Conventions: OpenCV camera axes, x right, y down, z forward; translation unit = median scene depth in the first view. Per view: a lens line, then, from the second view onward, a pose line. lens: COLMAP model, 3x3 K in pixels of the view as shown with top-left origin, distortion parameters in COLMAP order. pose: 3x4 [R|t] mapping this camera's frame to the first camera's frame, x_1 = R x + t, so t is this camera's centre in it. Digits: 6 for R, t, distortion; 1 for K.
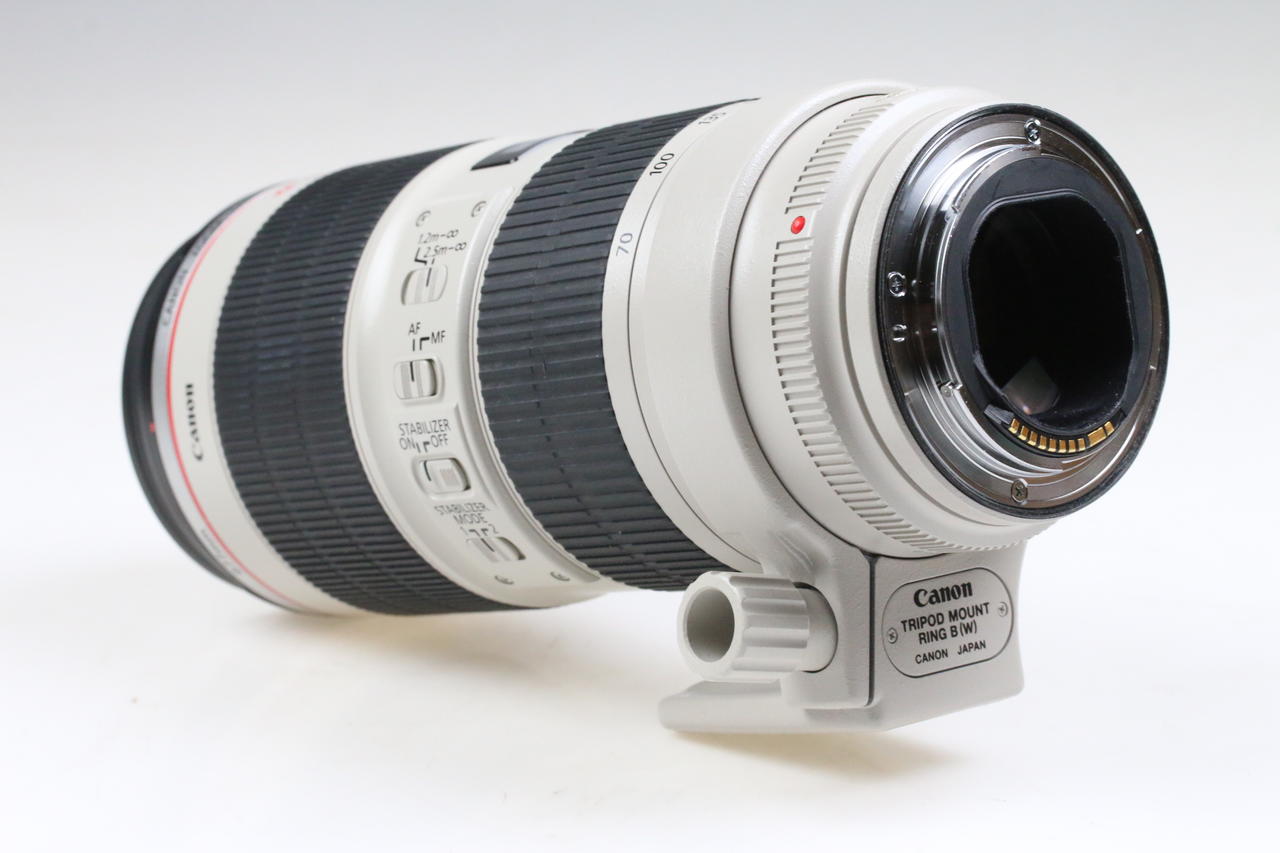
lens RADIAL K [[3844.2, 0, 640.0], [0, 3844.2, 426.5], [0, 0, 1]] dist [0.041471, 0.013663]
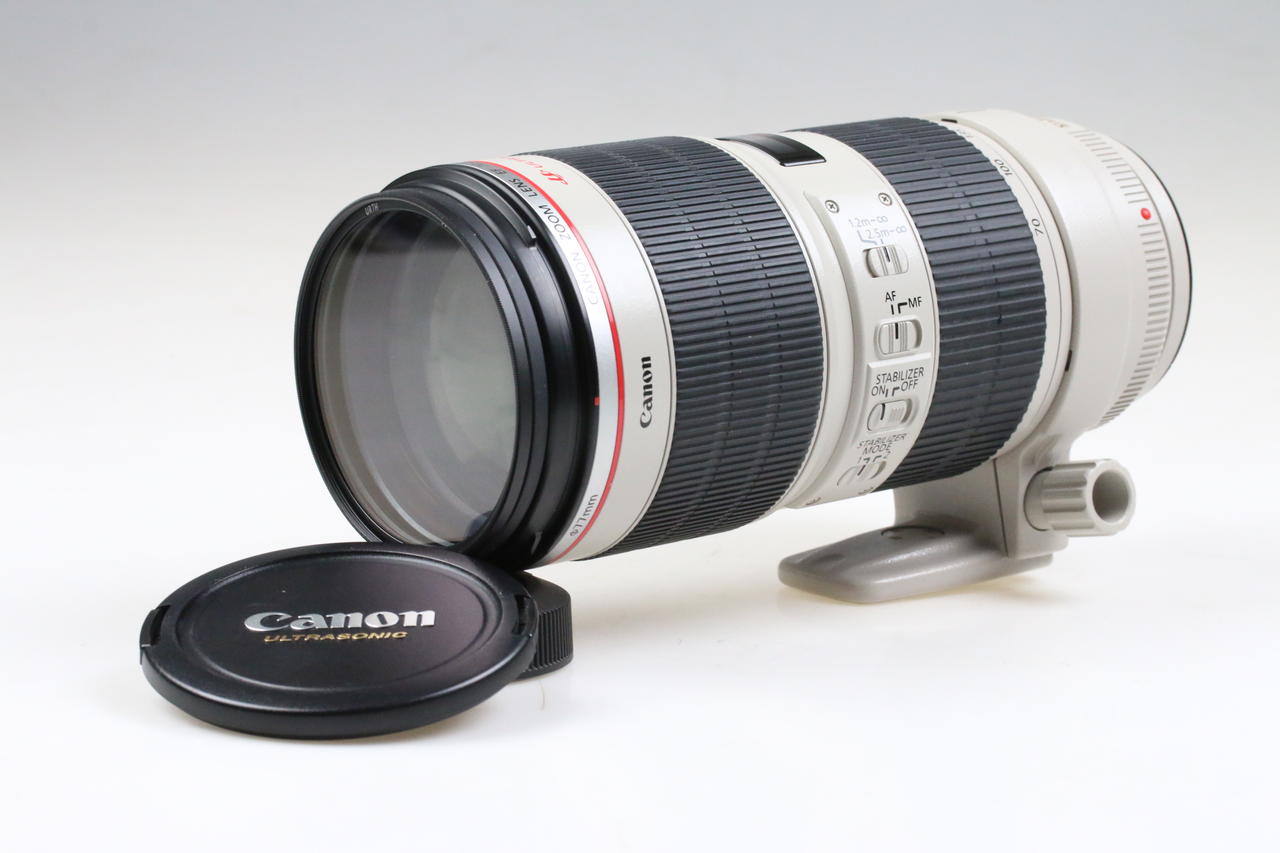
lens RADIAL K [[3844.2, 0, 640.0], [0, 3844.2, 426.5], [0, 0, 1]] dist [0.041471, 0.013663]
pose [[0.019502, -0.056011, 0.998240, -1.295976], [0.044335, 0.997496, 0.055103, -0.055440], [-0.998826, 0.043182, 0.021937, 1.058233]]
